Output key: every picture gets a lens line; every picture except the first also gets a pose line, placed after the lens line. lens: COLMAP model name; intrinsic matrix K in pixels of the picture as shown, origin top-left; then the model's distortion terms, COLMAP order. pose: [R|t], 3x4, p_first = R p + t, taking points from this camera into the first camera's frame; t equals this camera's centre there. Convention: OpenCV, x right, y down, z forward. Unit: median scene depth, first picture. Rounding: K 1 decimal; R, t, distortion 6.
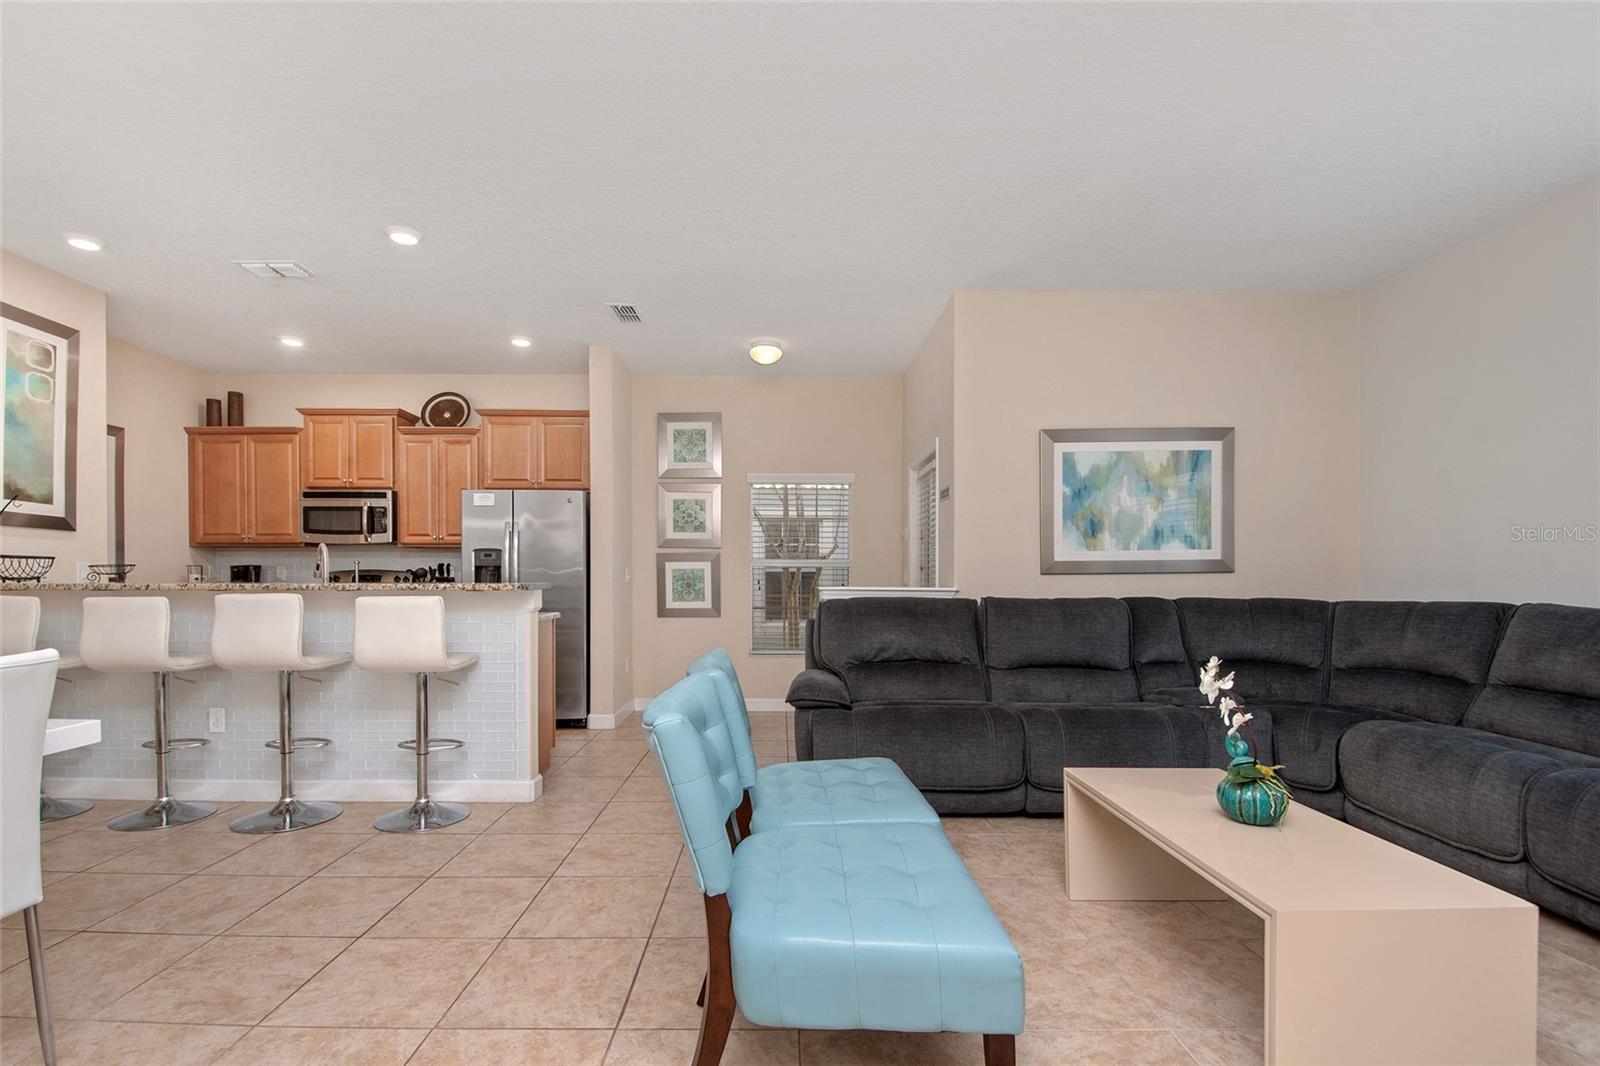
lens RADIAL K [[748.2, 0, 774.8], [0, 748.2, 597.7], [0, 0, 1]] dist [0.019143, -0.024924]
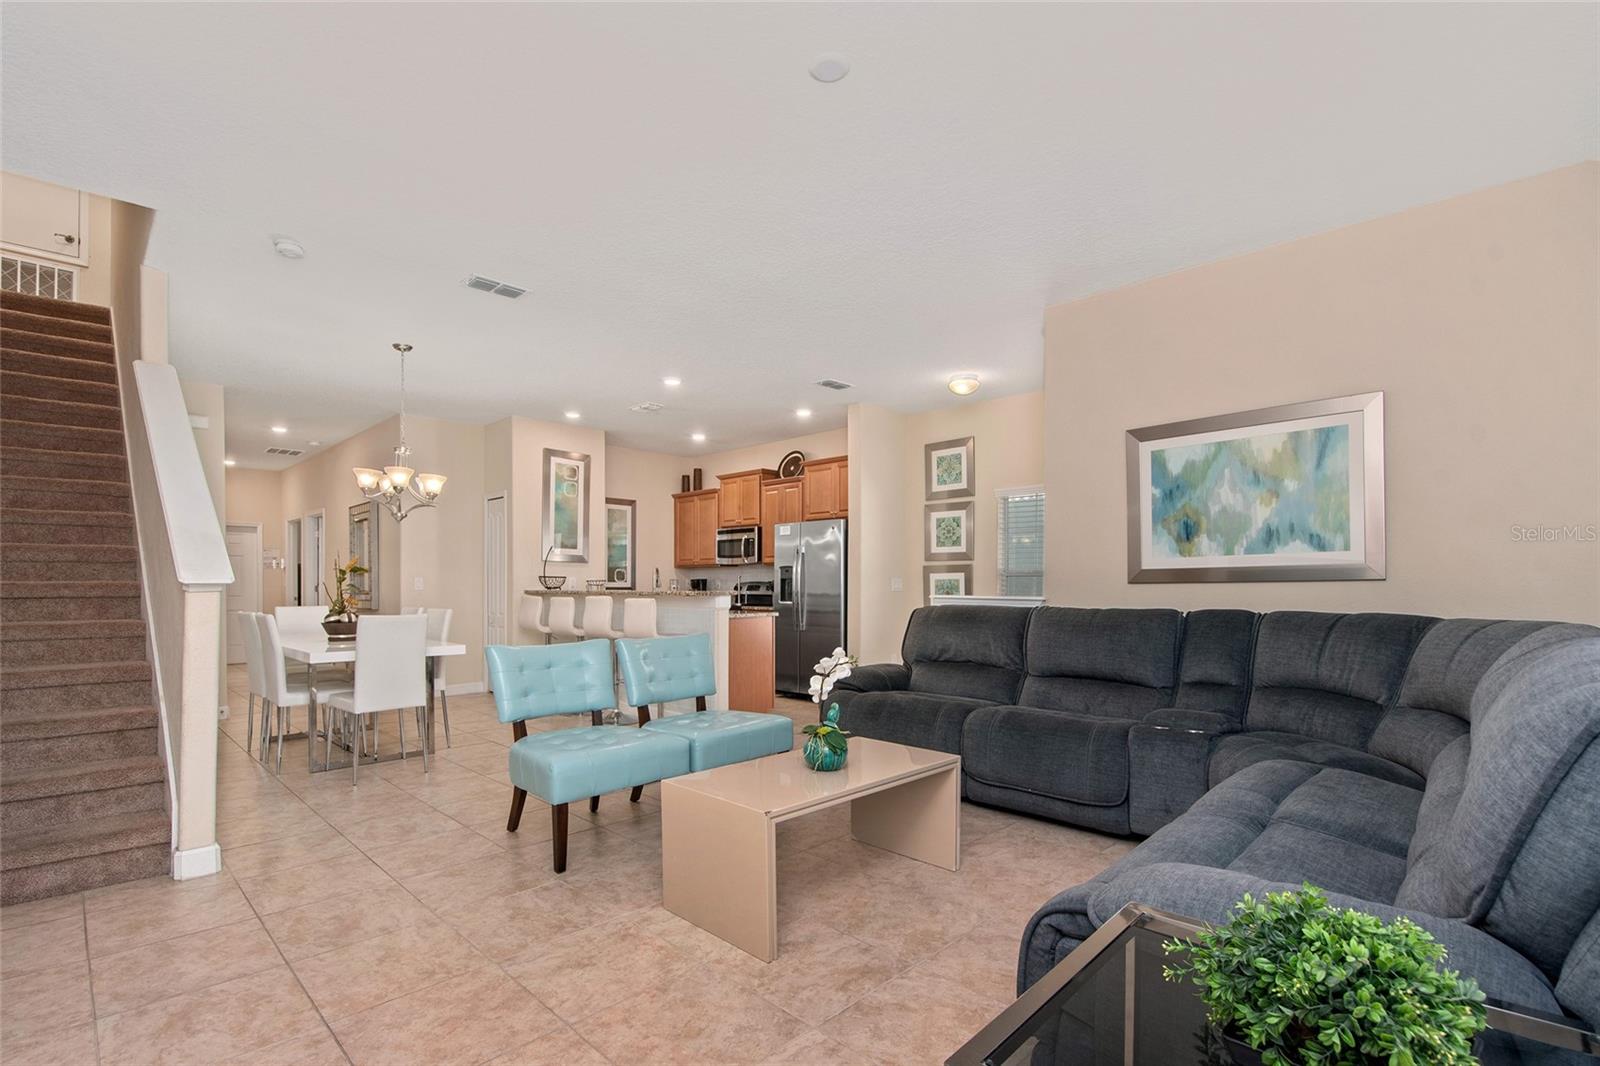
lens RADIAL K [[750.8, 0, 708.9], [0, 750.8, 590.0], [0, 0, 1]] dist [0.021917, -0.023960]
pose [[0.660121, 0.002884, -0.751154, 0.731165], [-0.020473, 0.999690, -0.014154, 0.001445], [0.750880, 0.024722, 0.659976, -0.020086]]
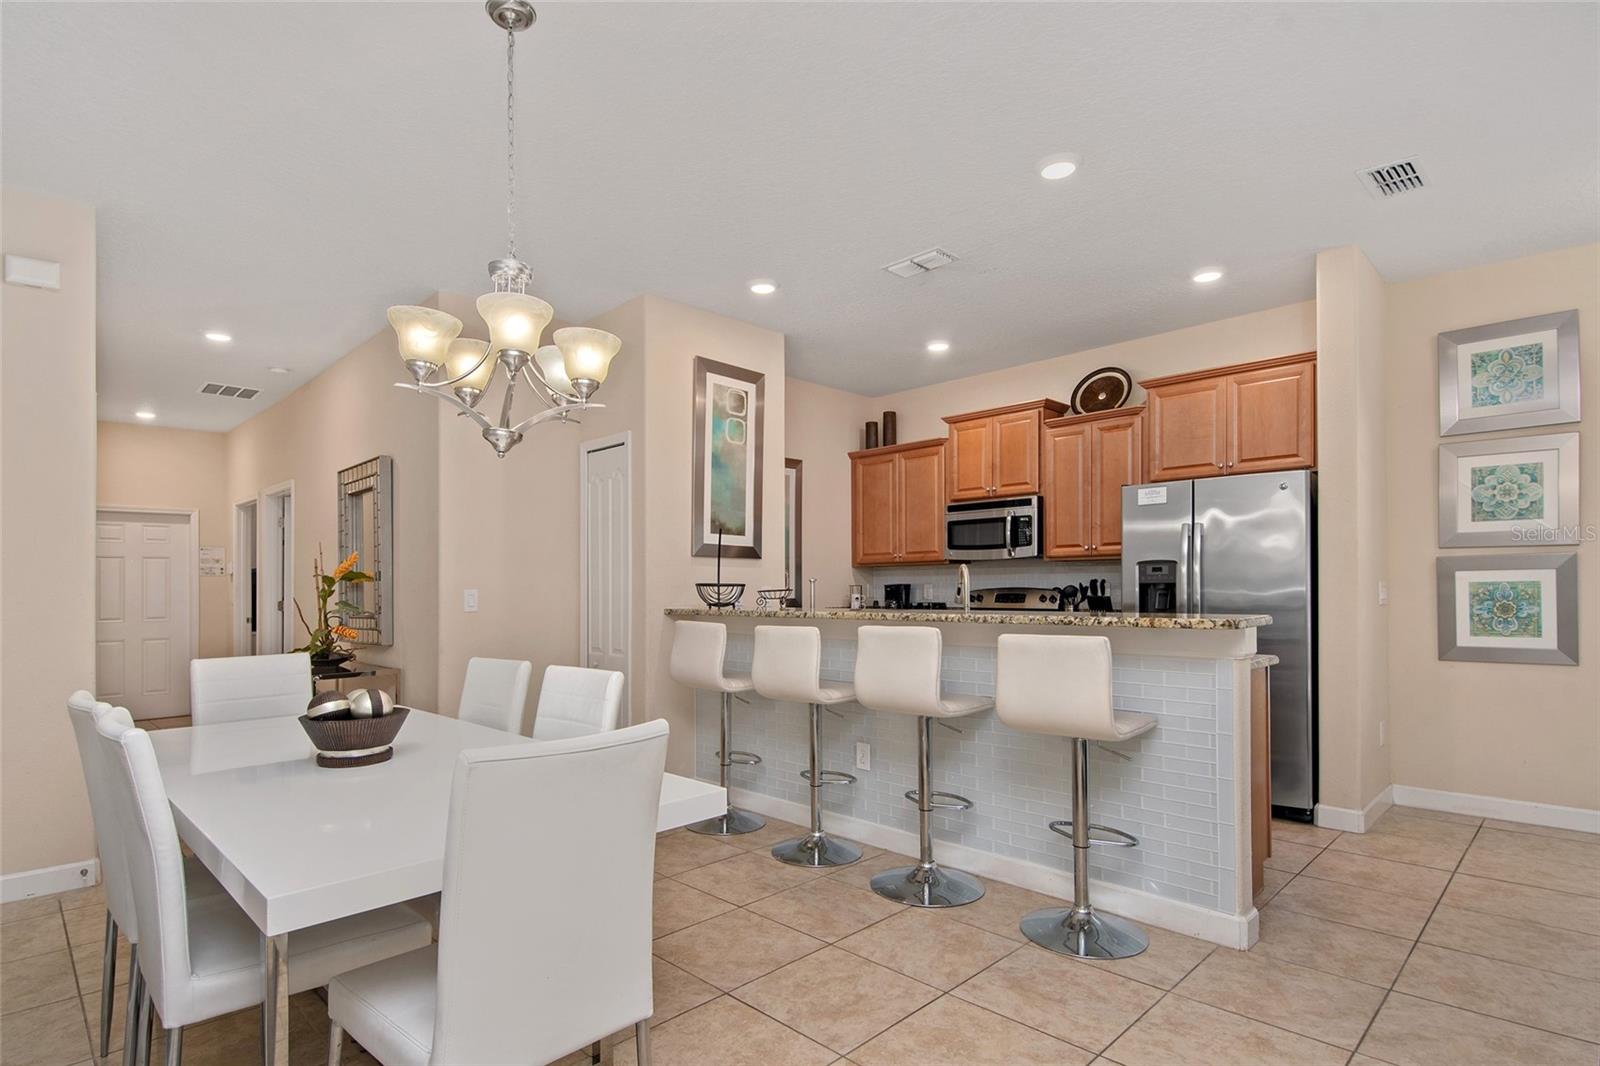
lens RADIAL K [[813.3, 0, 756.2], [0, 813.3, 584.4], [0, 0, 1]] dist [0.013719, -0.014285]
pose [[0.697187, -0.011501, -0.716797, -0.098353], [-0.006897, 0.999717, -0.022750, -0.026097], [0.716856, 0.020805, 0.696911, 0.177936]]
